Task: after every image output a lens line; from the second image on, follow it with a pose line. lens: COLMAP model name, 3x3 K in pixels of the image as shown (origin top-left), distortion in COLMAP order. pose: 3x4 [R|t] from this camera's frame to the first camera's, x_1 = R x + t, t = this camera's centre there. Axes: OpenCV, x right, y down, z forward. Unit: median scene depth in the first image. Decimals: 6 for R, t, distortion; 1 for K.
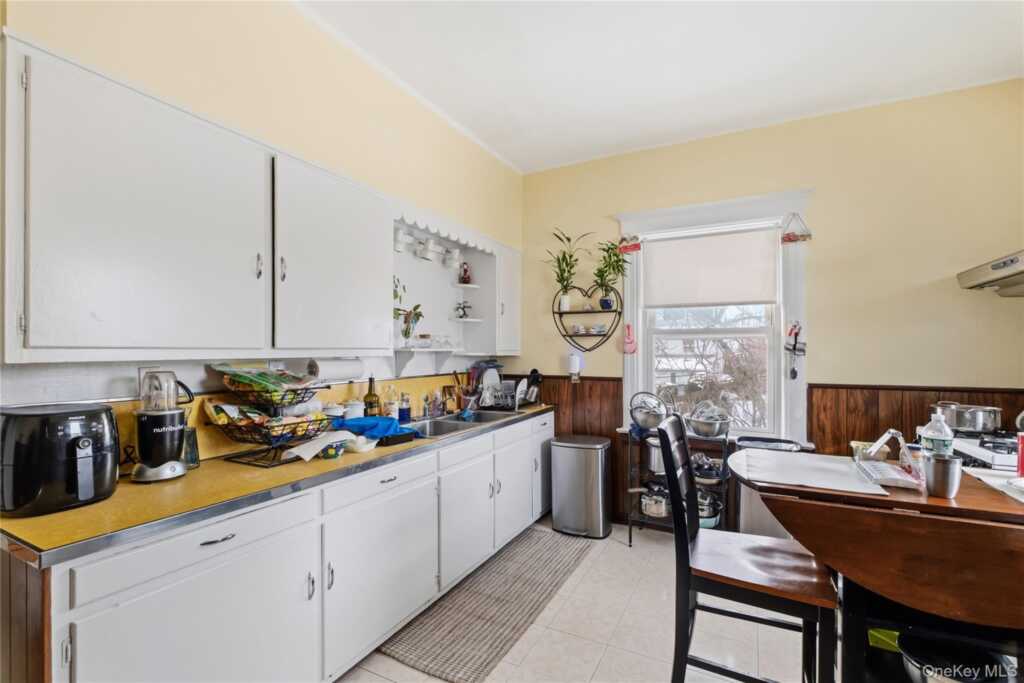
lens RADIAL K [[447.1, 0, 512.0], [0, 447.1, 341.5], [0, 0, 1]] dist [0.000737, 0.000017]
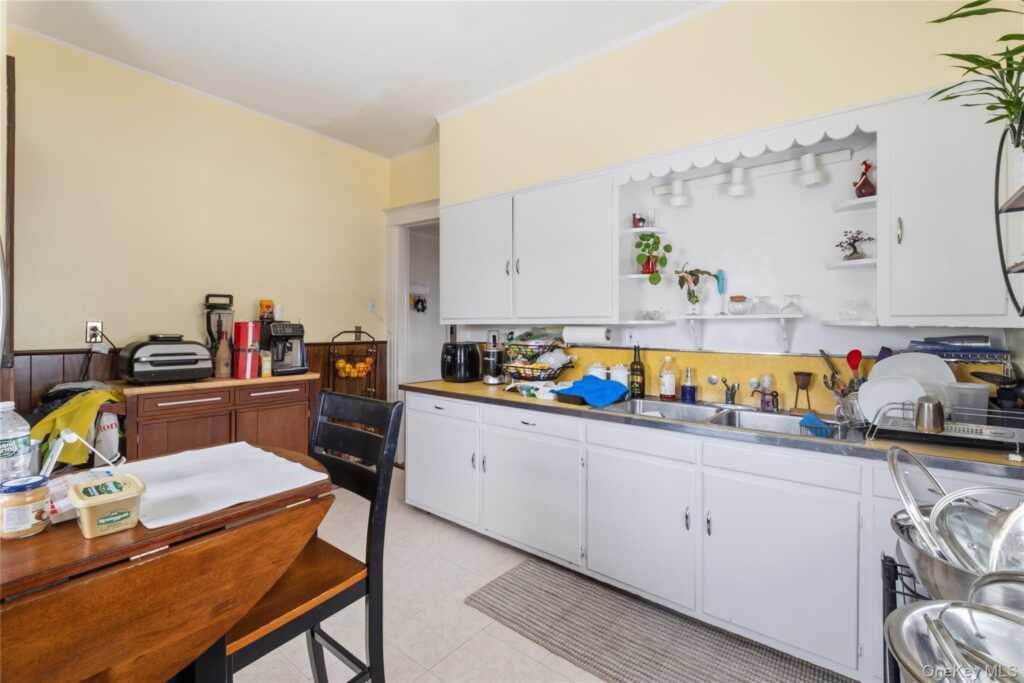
lens RADIAL K [[422.0, 0, 512.2], [0, 422.0, 328.2], [0, 0, 1]] dist [0.000194, 0.000030]
pose [[-0.171035, 0.001465, -0.985264, 0.564615], [0.013779, 0.999905, -0.000905, 0.032563], [0.985169, -0.013731, -0.171039, 0.749986]]
